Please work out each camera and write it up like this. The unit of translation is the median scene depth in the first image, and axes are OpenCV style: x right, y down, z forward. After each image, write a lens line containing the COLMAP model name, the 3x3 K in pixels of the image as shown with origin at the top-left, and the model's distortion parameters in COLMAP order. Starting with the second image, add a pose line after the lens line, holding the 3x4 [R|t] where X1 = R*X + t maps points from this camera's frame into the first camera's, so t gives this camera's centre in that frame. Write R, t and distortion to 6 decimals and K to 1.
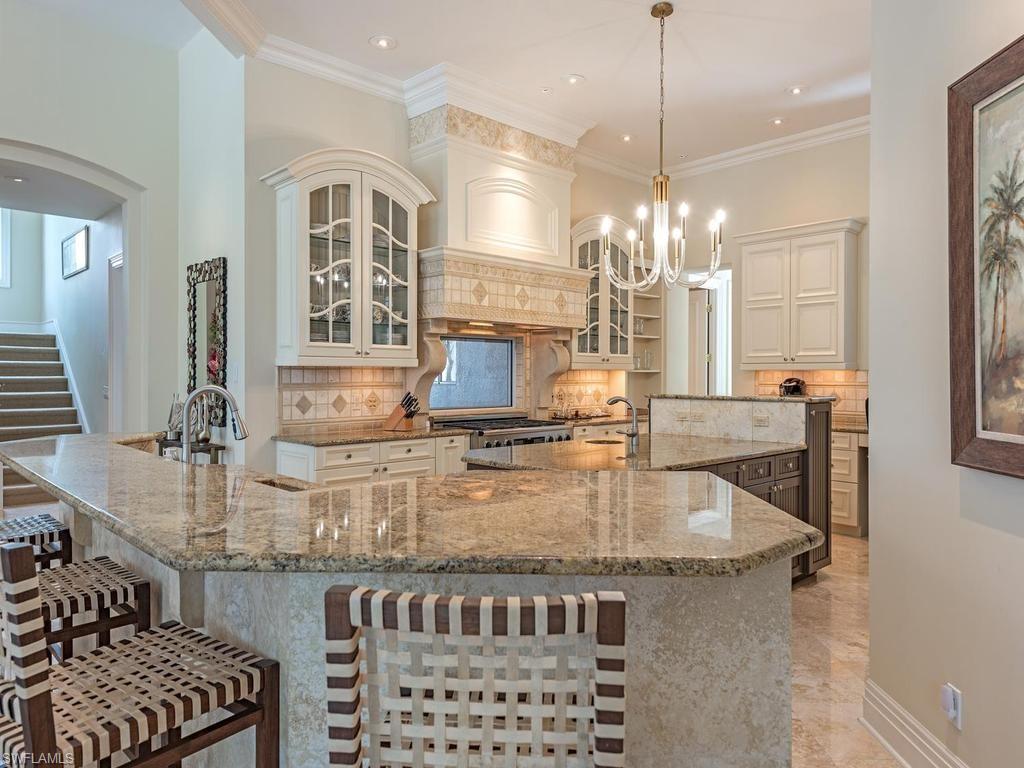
lens RADIAL K [[679.4, 0, 511.1], [0, 679.4, 381.5], [0, 0, 1]] dist [-0.001363, -0.000099]
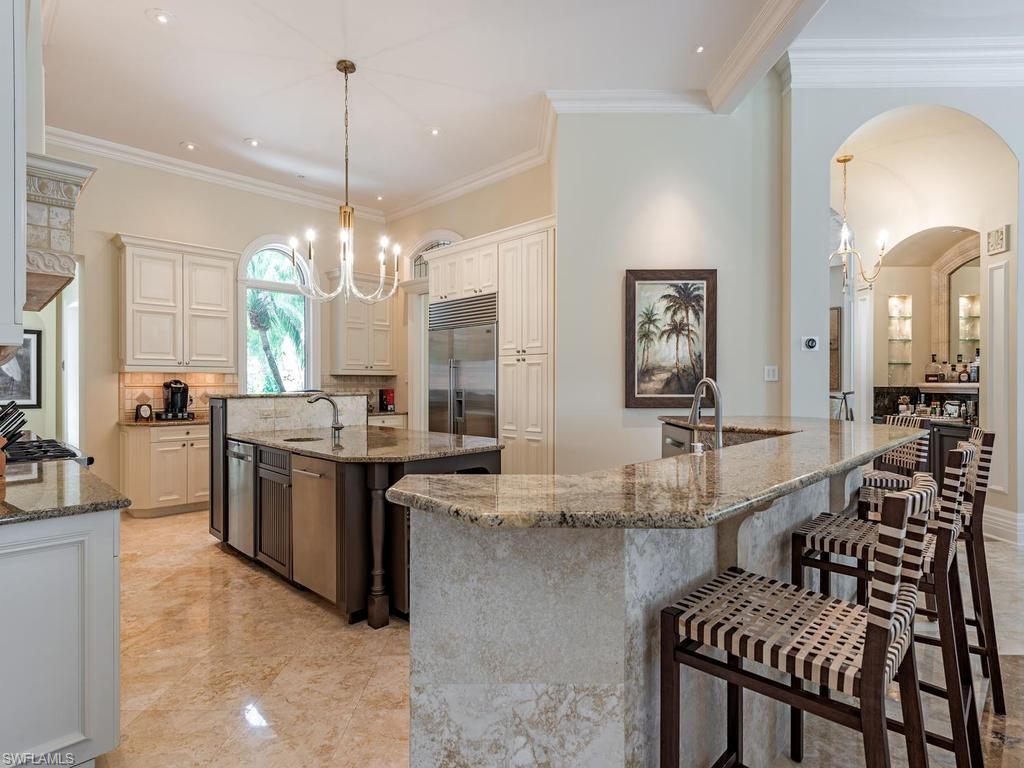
lens RADIAL K [[548.0, 0, 521.7], [0, 548.0, 377.6], [0, 0, 1]] dist [0.004641, -0.000063]
pose [[-0.023120, 0.004536, 0.999722, -0.718143], [0.011430, 0.999926, -0.004273, 0.002031], [-0.999667, 0.011329, -0.023170, 0.687525]]
